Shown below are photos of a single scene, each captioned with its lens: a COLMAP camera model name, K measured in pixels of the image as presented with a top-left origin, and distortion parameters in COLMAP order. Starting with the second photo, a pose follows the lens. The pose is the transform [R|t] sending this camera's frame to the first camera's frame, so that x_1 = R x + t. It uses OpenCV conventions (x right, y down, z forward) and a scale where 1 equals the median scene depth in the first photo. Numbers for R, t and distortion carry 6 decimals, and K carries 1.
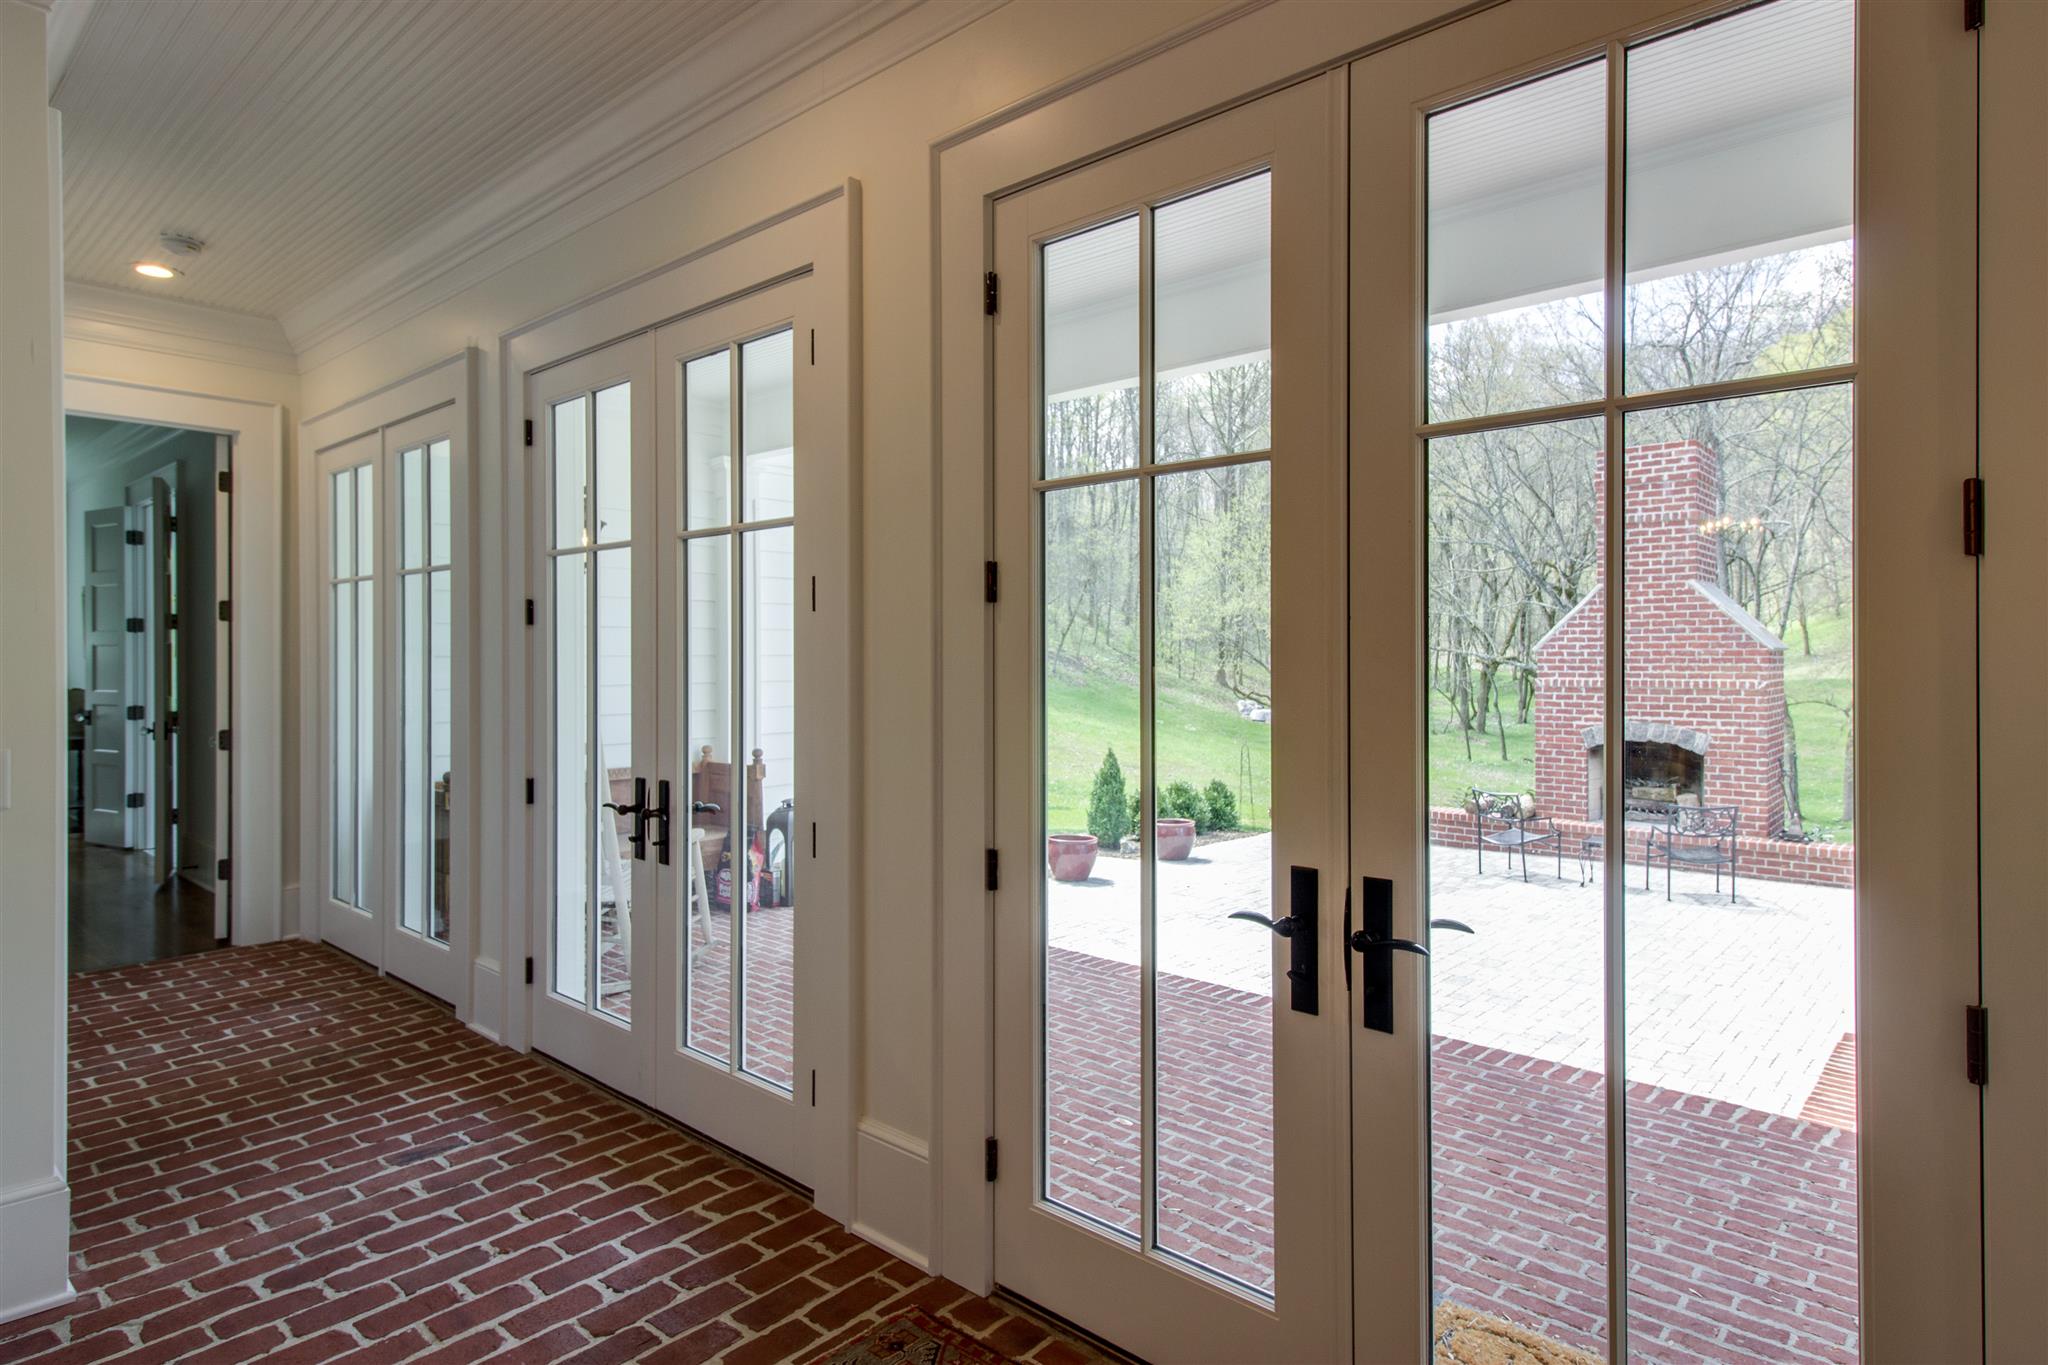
lens RADIAL K [[1113.6, 0, 1032.3], [0, 1113.6, 662.8], [0, 0, 1]] dist [-0.002636, -0.003006]
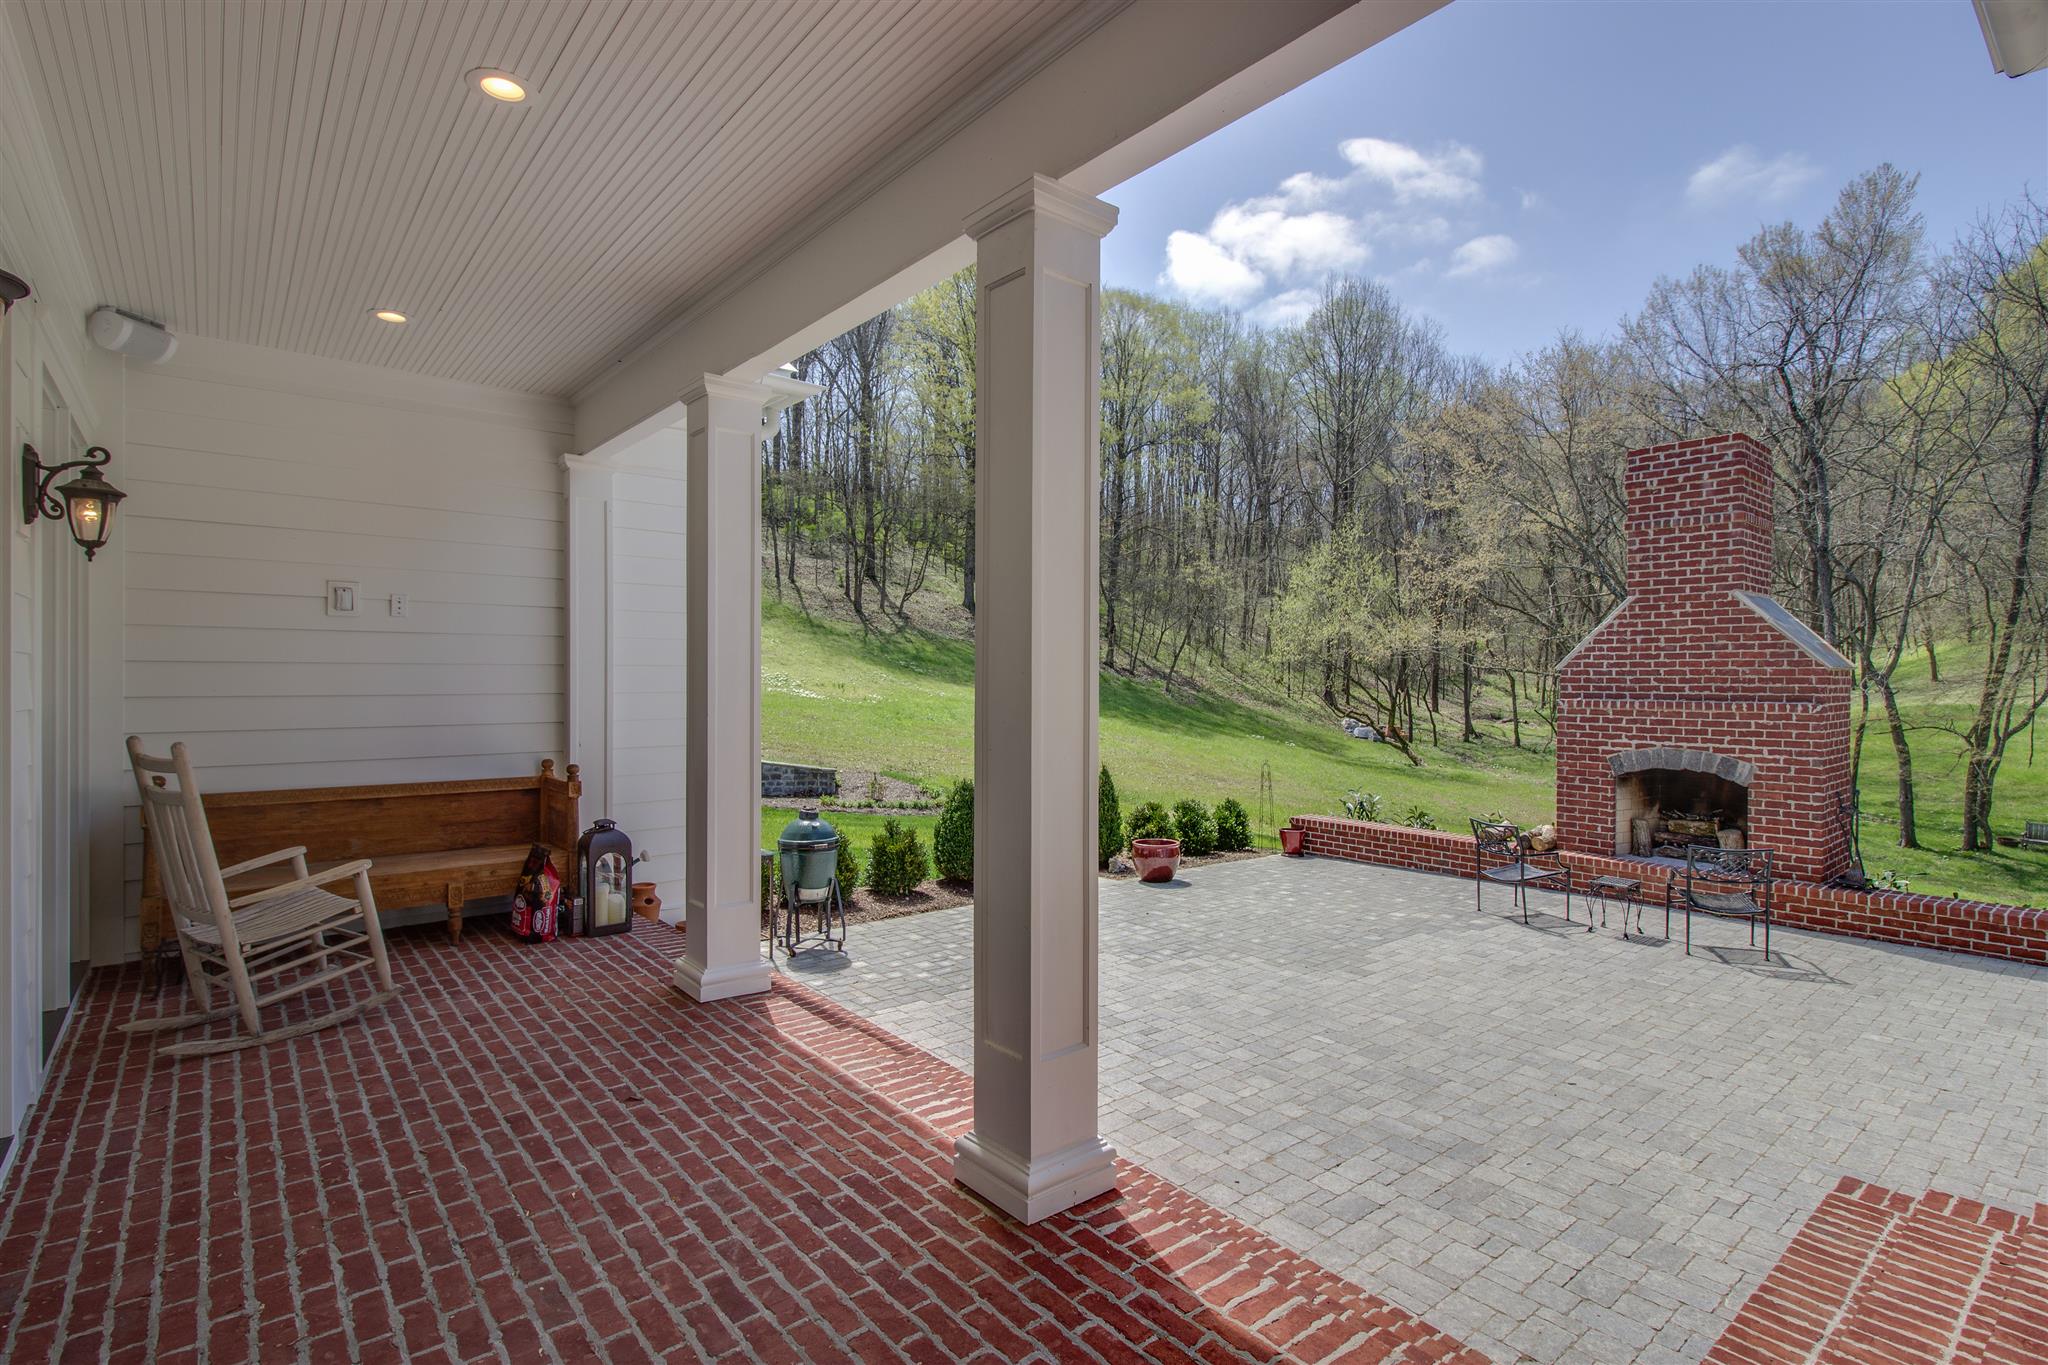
lens RADIAL K [[977.0, 0, 1029.8], [0, 977.0, 685.4], [0, 0, 1]] dist [-0.004760, -0.003663]
pose [[0.989818, 0.008219, -0.142098, 0.143593], [-0.007749, 0.999963, 0.003862, 0.003199], [0.142124, -0.002721, 0.989845, 0.145897]]
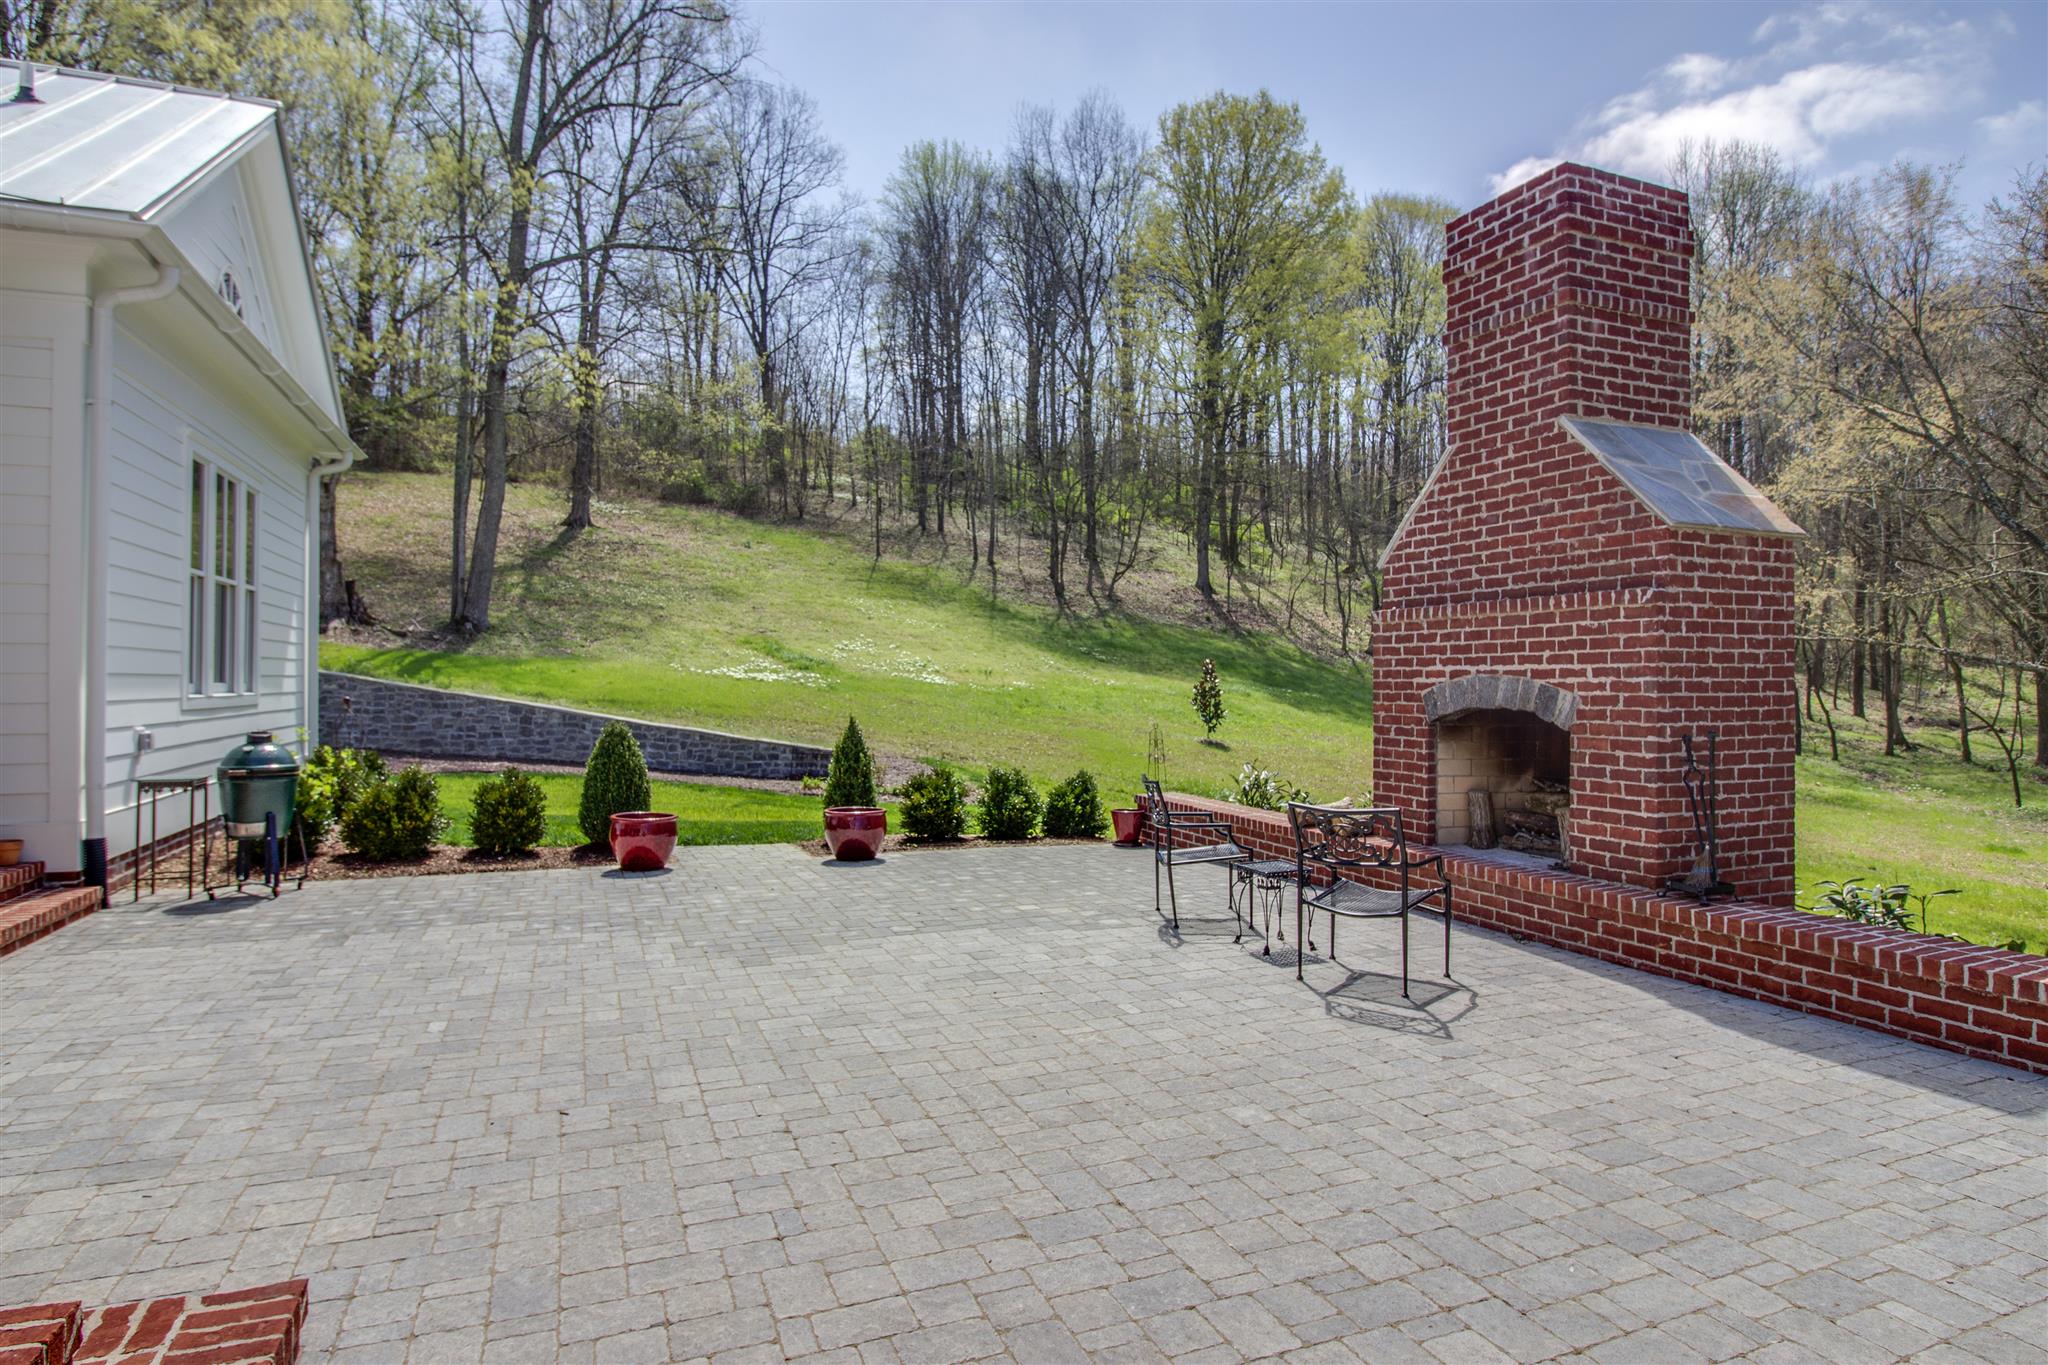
lens RADIAL K [[1113.6, 0, 1024.5], [0, 1113.6, 678.9], [0, 0, 1]] dist [-0.002636, -0.003006]
pose [[0.907279, 0.004012, -0.420511, 0.581909], [-0.006097, 0.999975, -0.003613, 0.060017], [0.420486, 0.005842, 0.907280, 0.384774]]
